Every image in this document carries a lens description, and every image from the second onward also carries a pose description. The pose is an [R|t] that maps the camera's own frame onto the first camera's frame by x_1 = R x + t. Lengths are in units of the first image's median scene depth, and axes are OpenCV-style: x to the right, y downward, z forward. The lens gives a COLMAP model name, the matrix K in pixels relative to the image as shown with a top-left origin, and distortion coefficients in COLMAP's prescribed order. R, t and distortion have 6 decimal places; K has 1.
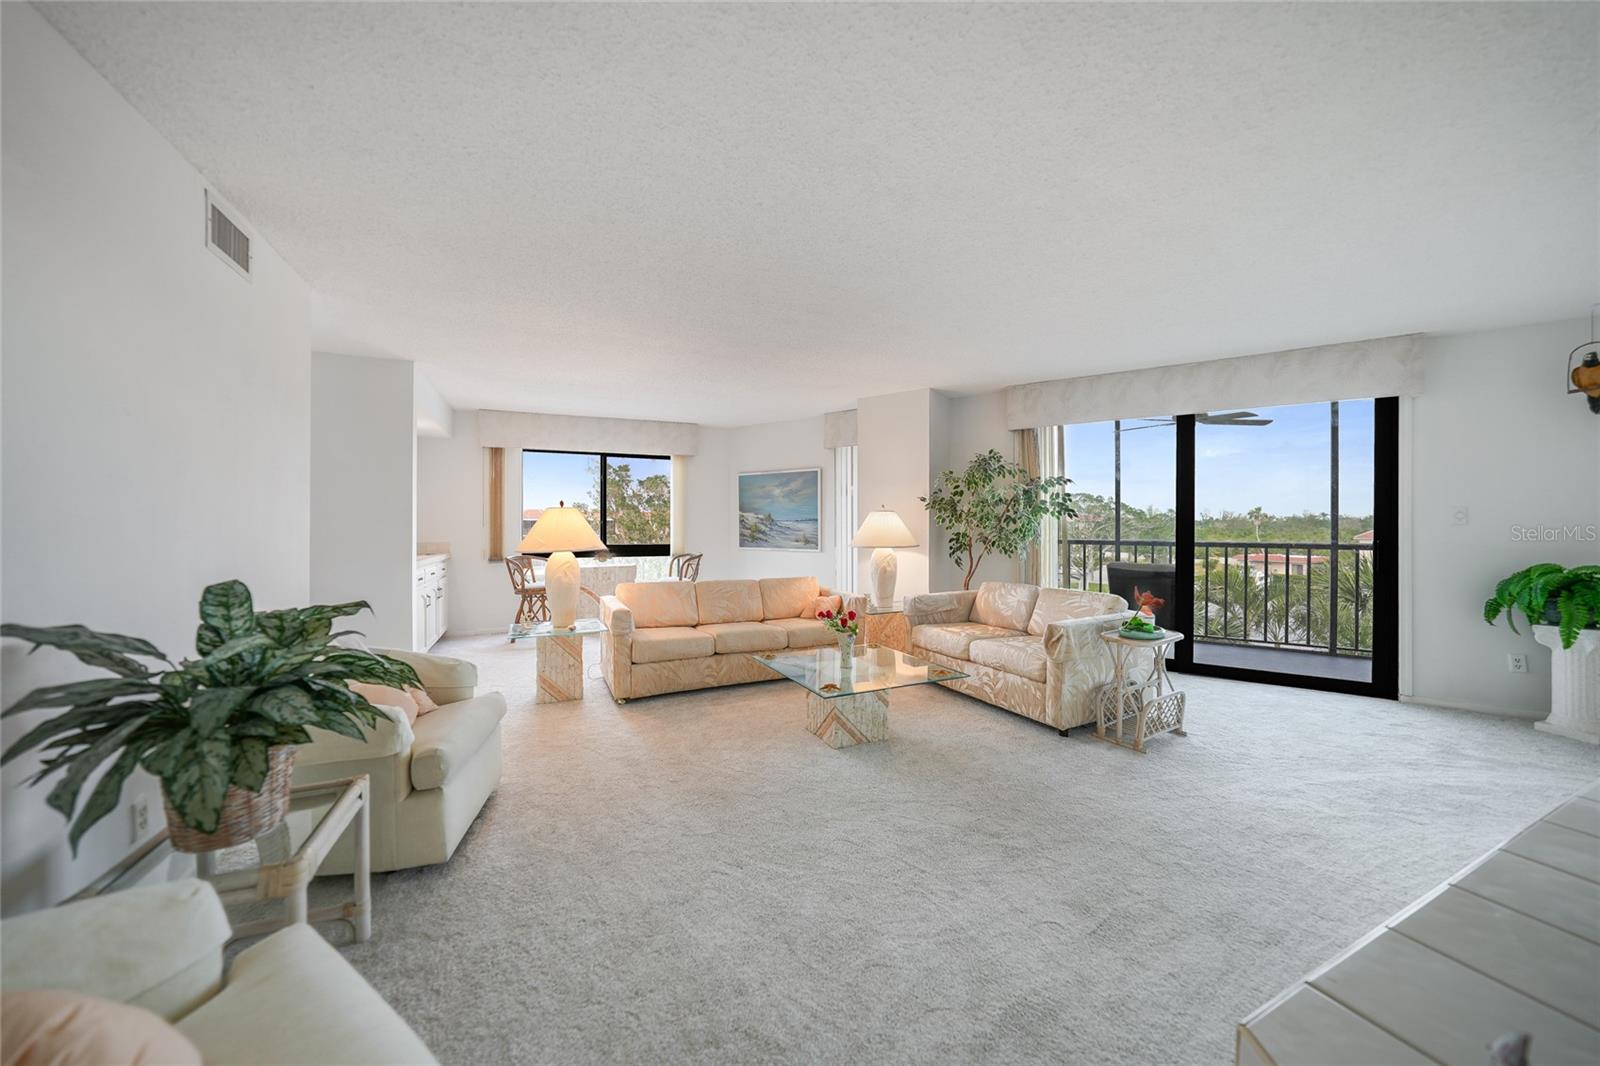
lens RADIAL K [[561.5, 0, 804.3], [0, 561.5, 525.2], [0, 0, 1]] dist [-0.015857, 0.000353]
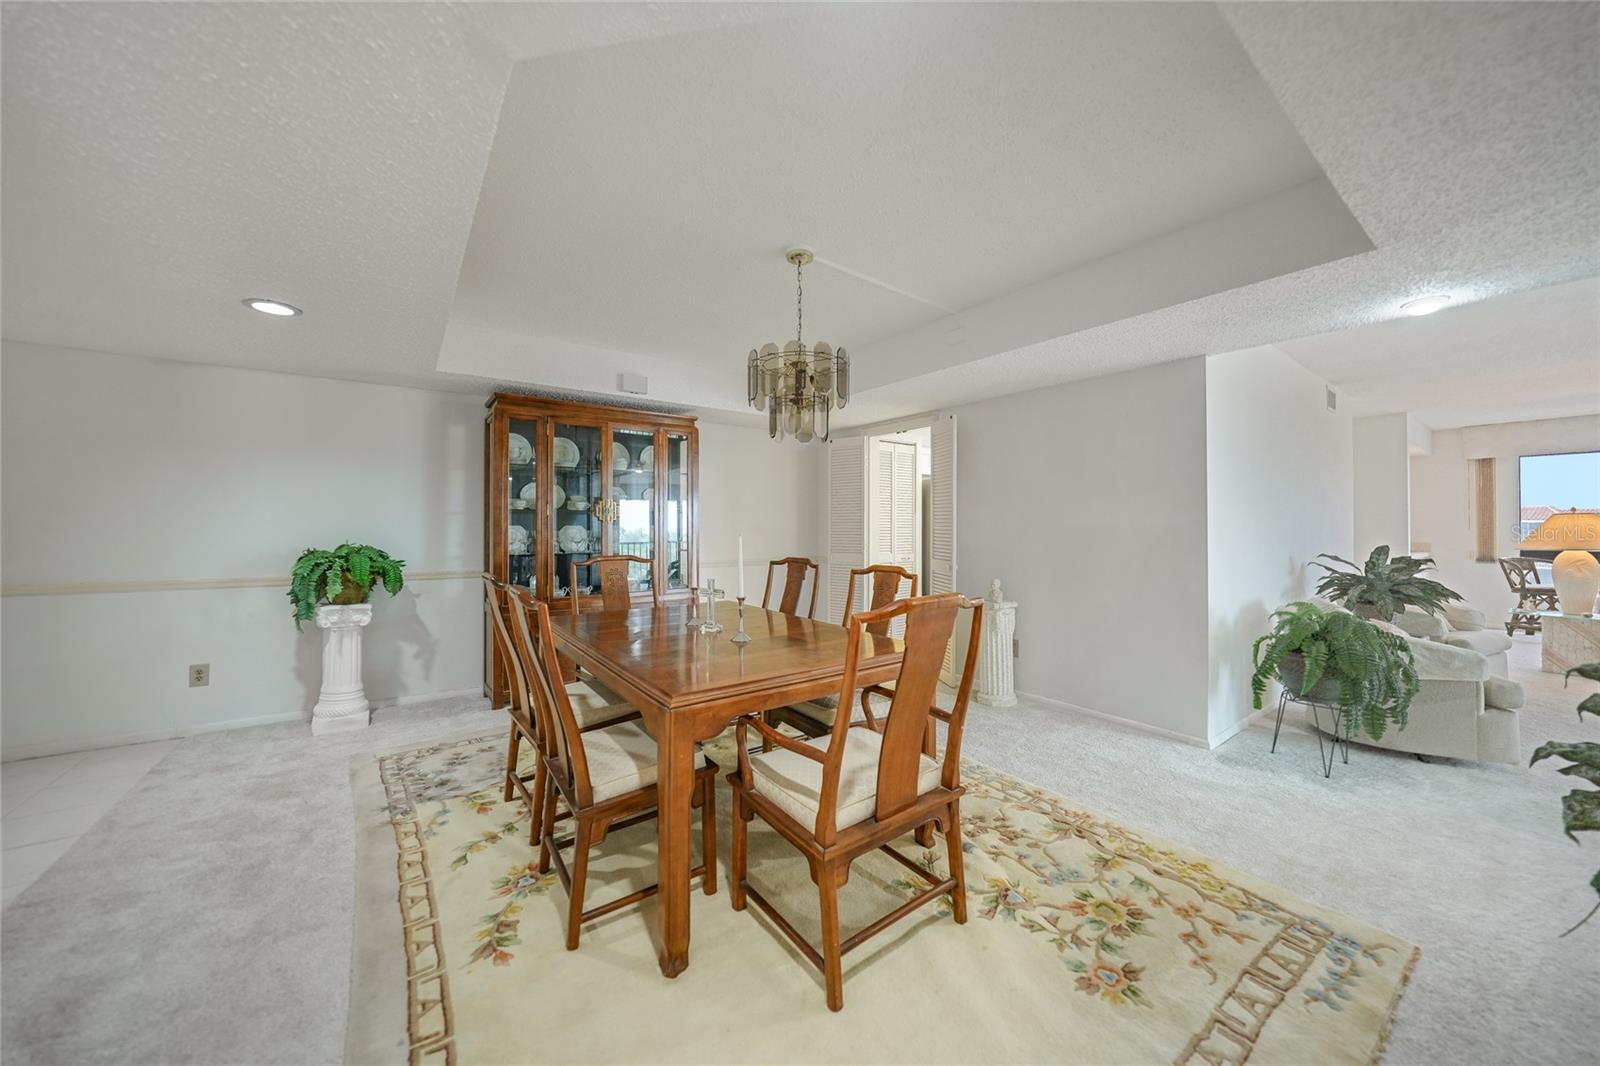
lens RADIAL K [[561.5, 0, 797.3], [0, 561.5, 520.7], [0, 0, 1]] dist [-0.015857, 0.000353]
pose [[0.181197, -0.019578, -0.983252, 0.310515], [0.003334, 0.999808, -0.019294, 0.002034], [0.983441, 0.000218, 0.181227, -0.624918]]
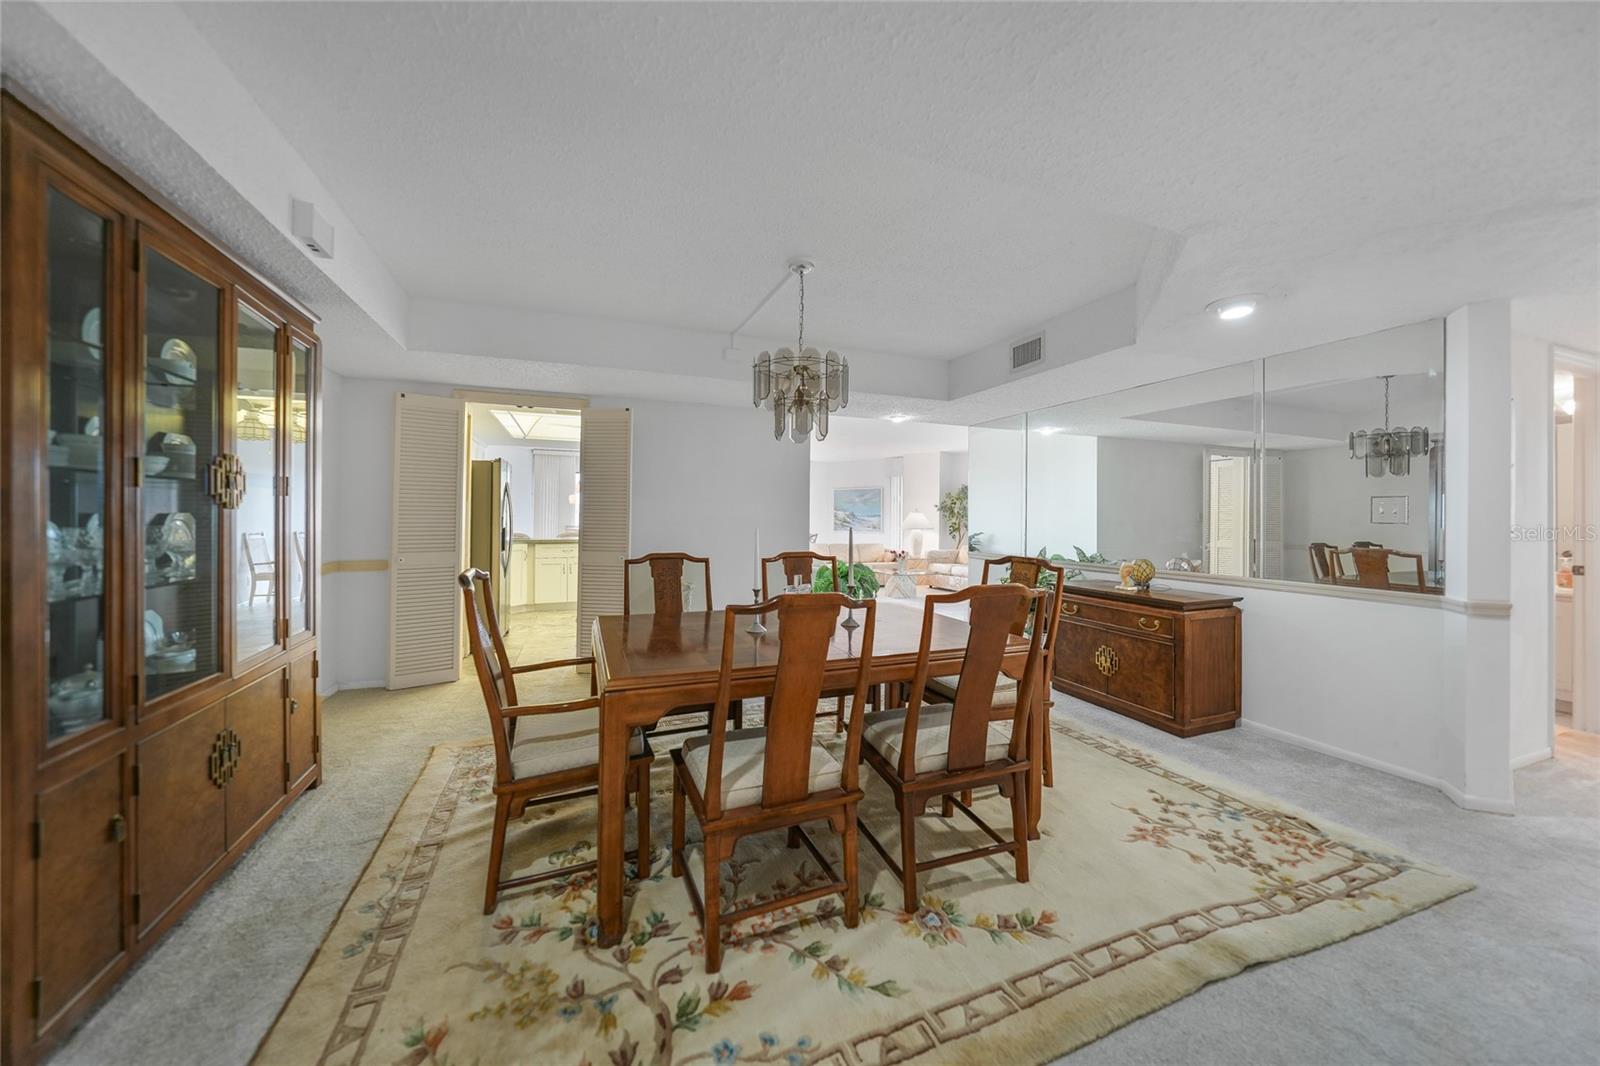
lens RADIAL K [[561.5, 0, 796.0], [0, 561.5, 522.1], [0, 0, 1]] dist [-0.015857, 0.000353]
pose [[0.997430, 0.005491, -0.071432, -0.151729], [-0.004764, 0.999935, 0.010343, -0.006359], [0.071485, -0.009976, 0.997392, -1.072550]]
